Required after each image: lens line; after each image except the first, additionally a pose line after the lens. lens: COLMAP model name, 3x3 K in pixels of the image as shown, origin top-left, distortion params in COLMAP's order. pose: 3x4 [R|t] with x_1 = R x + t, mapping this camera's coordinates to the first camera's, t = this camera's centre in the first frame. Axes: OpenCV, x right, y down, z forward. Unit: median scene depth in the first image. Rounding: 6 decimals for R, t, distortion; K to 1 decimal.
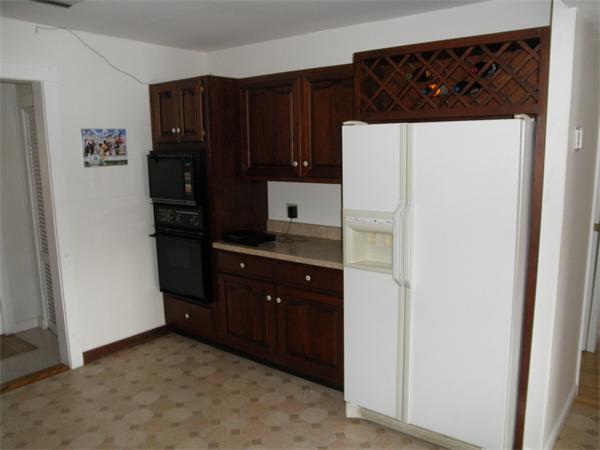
lens RADIAL K [[477.1, 0, 300.1], [0, 477.1, 223.2], [0, 0, 1]] dist [0.003316, 0.004763]
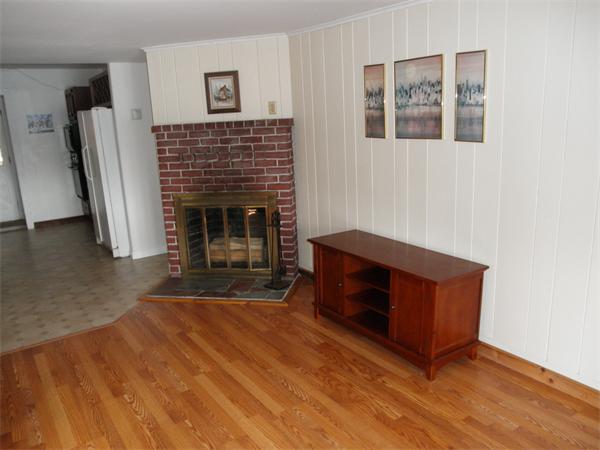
lens RADIAL K [[477.1, 0, 300.5], [0, 477.1, 226.7], [0, 0, 1]] dist [0.003316, 0.004763]
pose [[0.959854, 0.030619, -0.278823, 1.237050], [-0.004232, 0.995492, 0.094750, 0.080507], [0.280468, -0.089766, 0.955657, -0.675747]]
